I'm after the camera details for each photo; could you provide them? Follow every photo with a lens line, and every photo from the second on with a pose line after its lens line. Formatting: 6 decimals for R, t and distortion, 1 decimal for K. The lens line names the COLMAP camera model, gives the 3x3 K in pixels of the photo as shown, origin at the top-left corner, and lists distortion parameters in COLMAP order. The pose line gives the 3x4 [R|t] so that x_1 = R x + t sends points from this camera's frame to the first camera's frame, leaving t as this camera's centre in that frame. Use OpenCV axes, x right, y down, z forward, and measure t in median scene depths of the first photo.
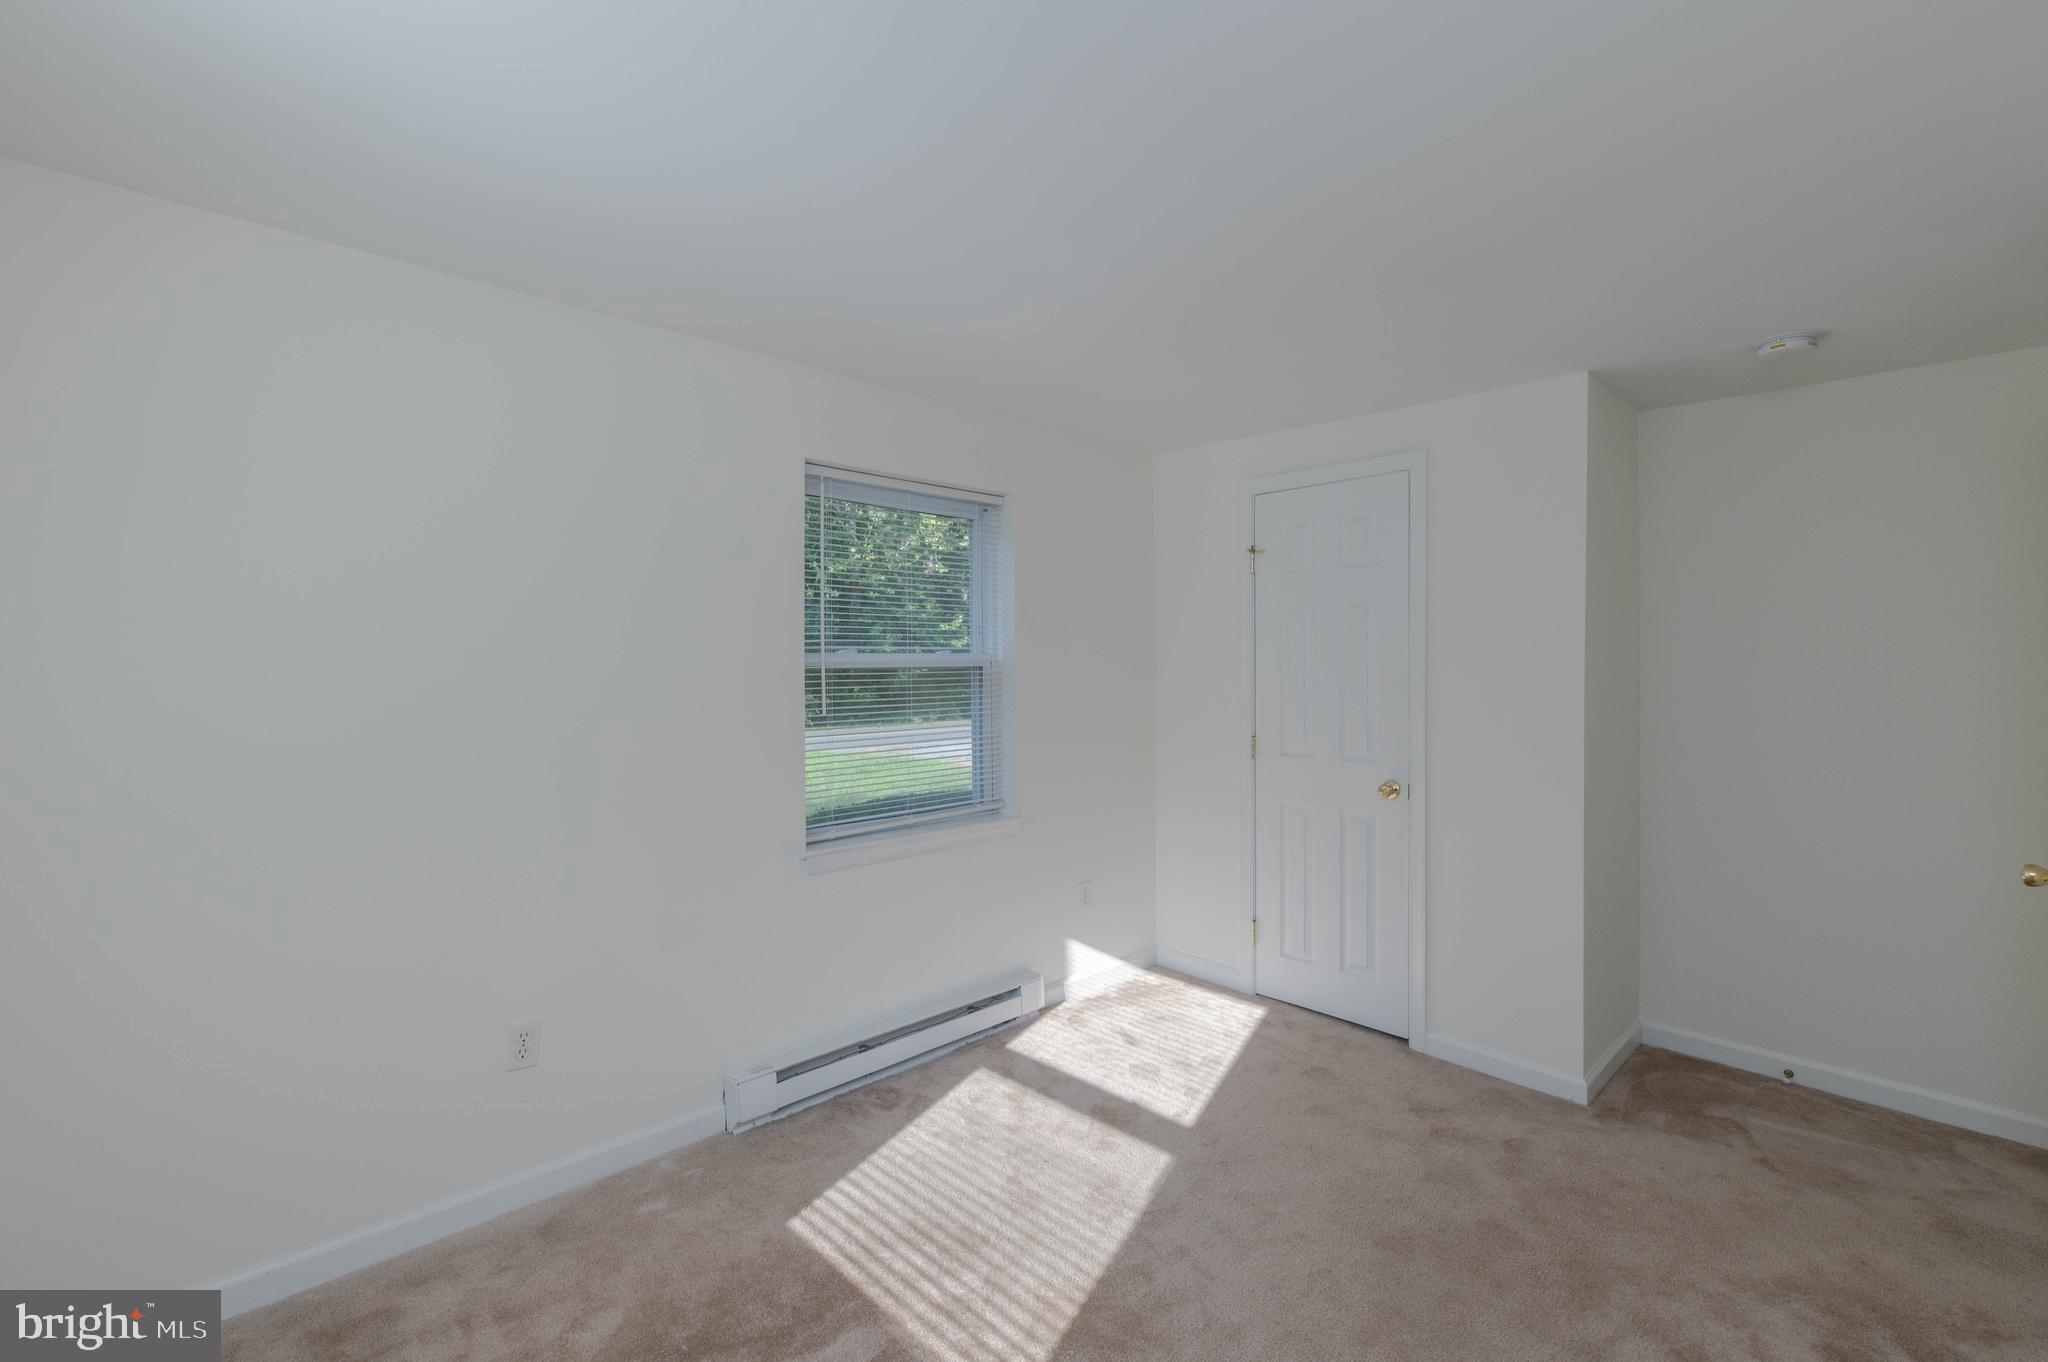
lens RADIAL K [[887.8, 0, 1021.5], [0, 887.8, 668.6], [0, 0, 1]] dist [0.001337, -0.000450]
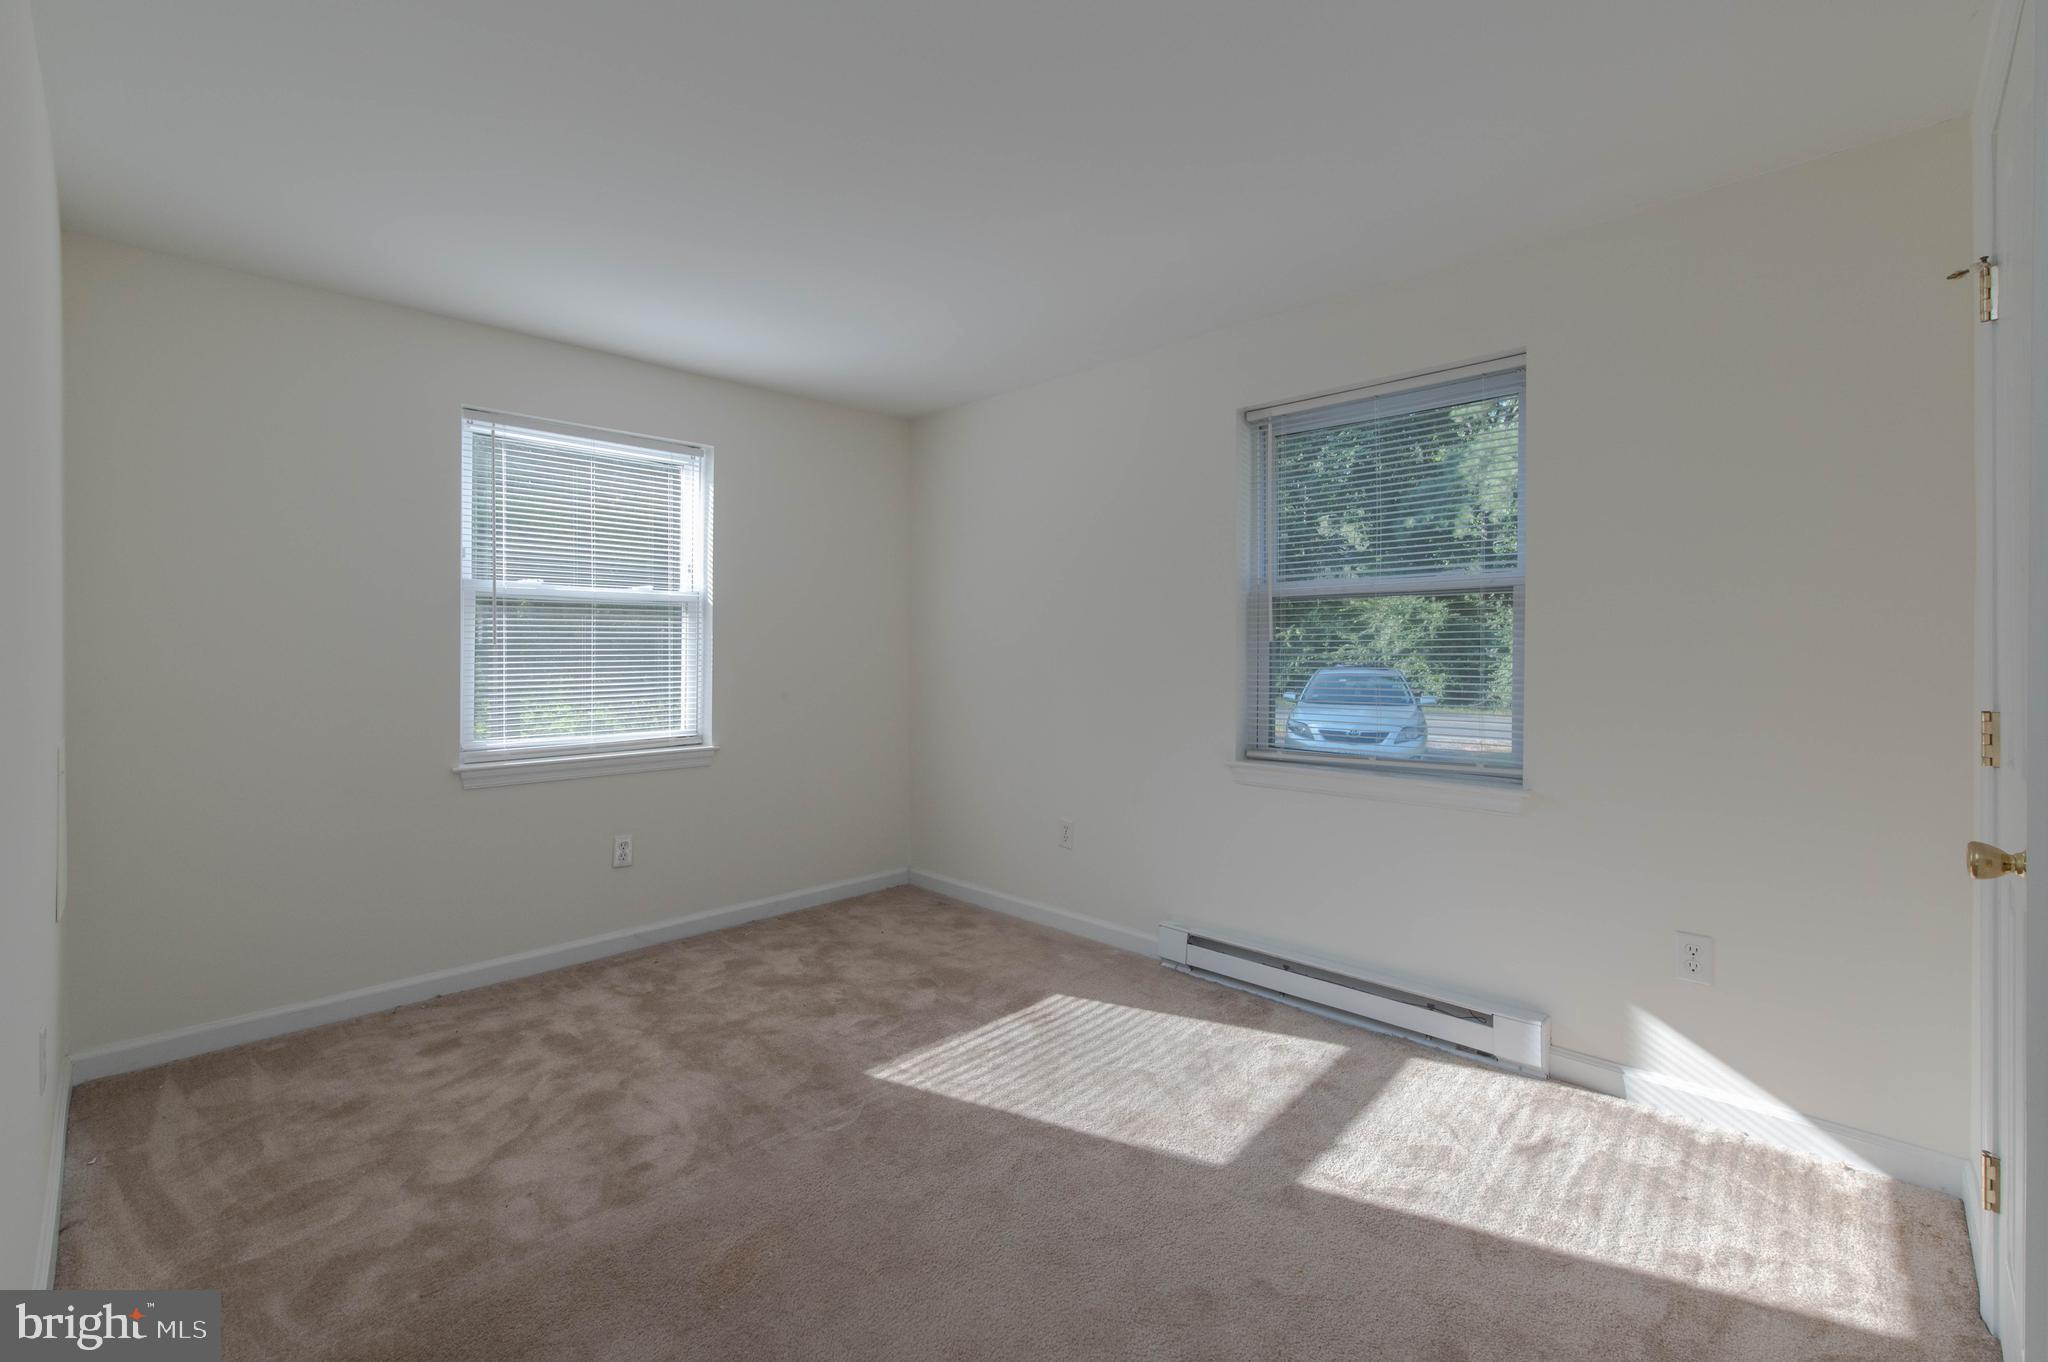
lens RADIAL K [[885.7, 0, 1026.2], [0, 885.7, 658.5], [0, 0, 1]] dist [-0.001401, -0.000362]
pose [[0.043119, 0.015487, -0.998950, 0.872055], [-0.008029, 0.999853, 0.015154, 0.062665], [0.999038, 0.007367, 0.043237, 0.699167]]
